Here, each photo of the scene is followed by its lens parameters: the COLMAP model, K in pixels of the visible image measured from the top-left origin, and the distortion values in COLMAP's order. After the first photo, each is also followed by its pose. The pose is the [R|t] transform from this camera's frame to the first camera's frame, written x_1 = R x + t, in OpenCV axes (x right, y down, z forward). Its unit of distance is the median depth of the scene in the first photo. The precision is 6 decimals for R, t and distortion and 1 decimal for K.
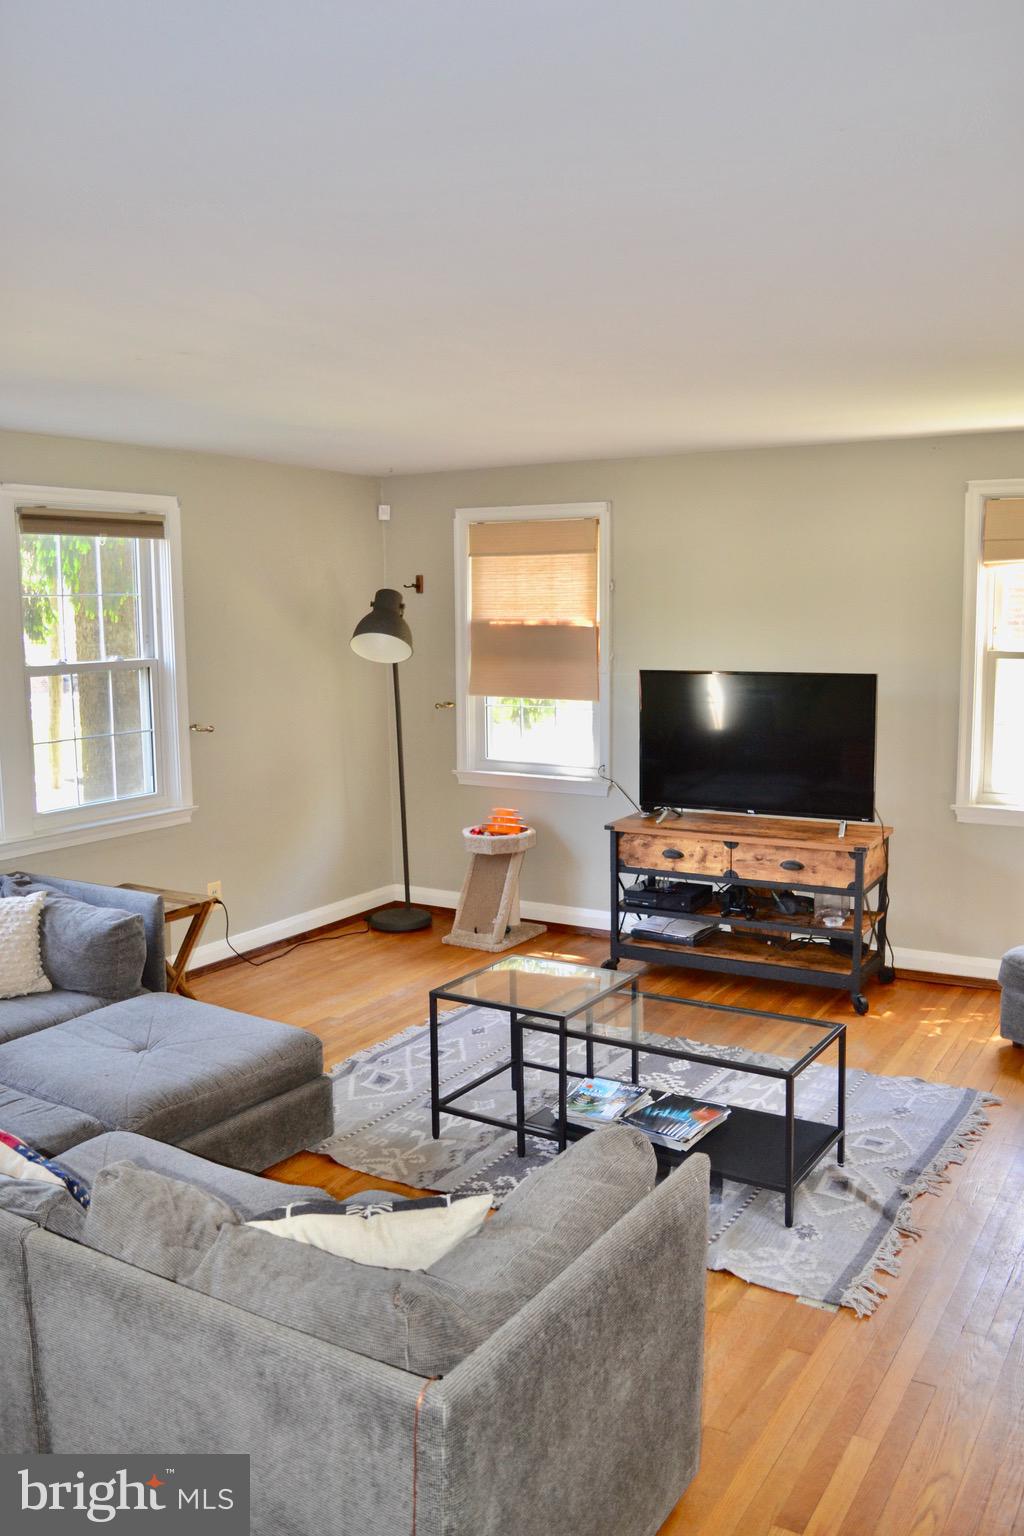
lens RADIAL K [[1228.0, 0, 514.8], [0, 1228.0, 756.7], [0, 0, 1]] dist [-0.005535, 0.016667]
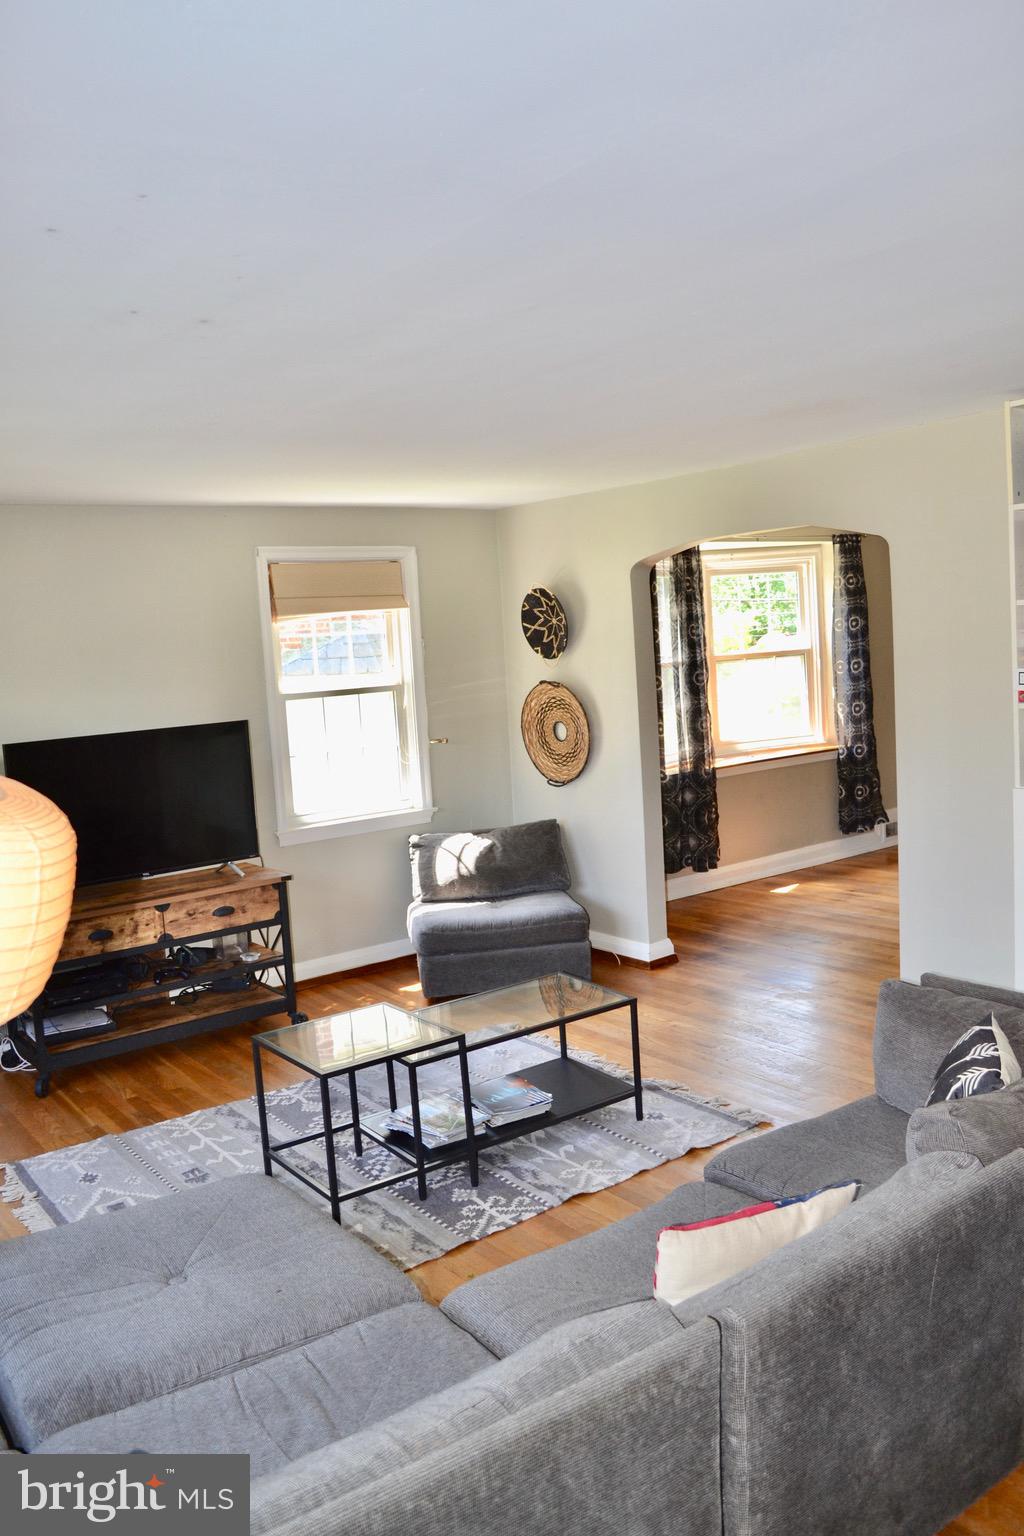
lens RADIAL K [[1228.0, 0, 512.2], [0, 1228.0, 774.7], [0, 0, 1]] dist [-0.005535, 0.016667]
pose [[0.399385, -0.114935, 0.909550, -0.582781], [0.167325, 0.984585, 0.050944, -0.034701], [-0.901385, 0.131844, 0.412460, 0.338972]]
